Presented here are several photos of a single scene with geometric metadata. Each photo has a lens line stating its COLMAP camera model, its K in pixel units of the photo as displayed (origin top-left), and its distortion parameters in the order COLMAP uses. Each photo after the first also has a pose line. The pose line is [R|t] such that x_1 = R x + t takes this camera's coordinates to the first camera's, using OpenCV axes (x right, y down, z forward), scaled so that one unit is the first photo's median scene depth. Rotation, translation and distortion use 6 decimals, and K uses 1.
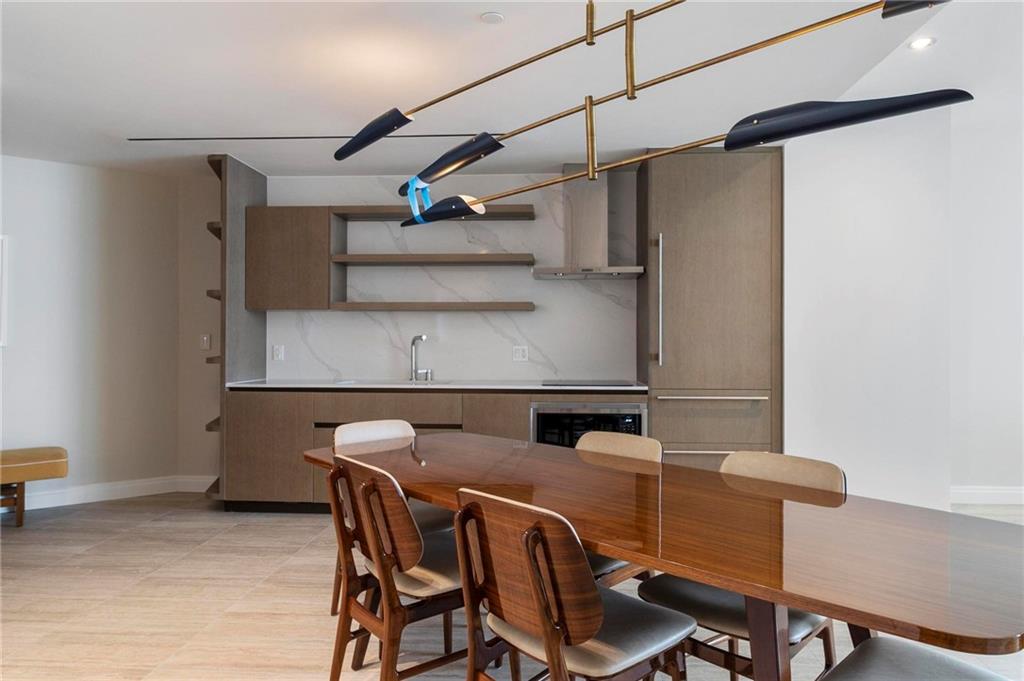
lens RADIAL K [[624.9, 0, 512.0], [0, 624.9, 340.5], [0, 0, 1]] dist [0.011986, 0.001906]
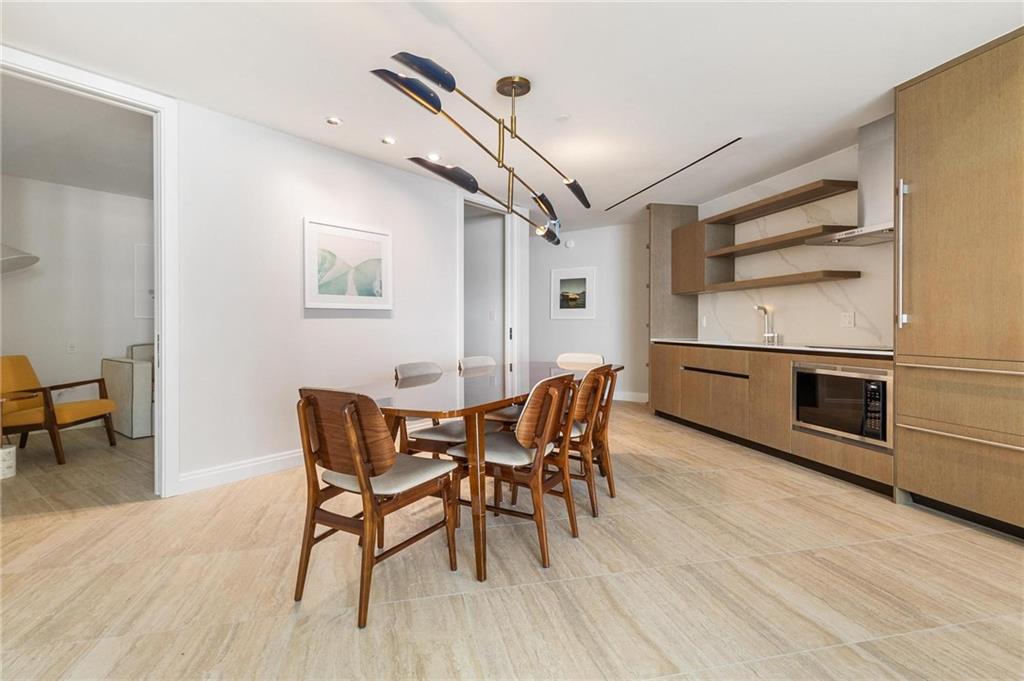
lens RADIAL K [[492.0, 0, 514.5], [0, 492.0, 336.7], [0, 0, 1]] dist [0.001756, 0.000463]
pose [[0.305900, 0.020148, -0.951850, 0.658029], [-0.001992, 0.999787, 0.020522, 0.034466], [0.952062, -0.004382, 0.305875, 0.234046]]
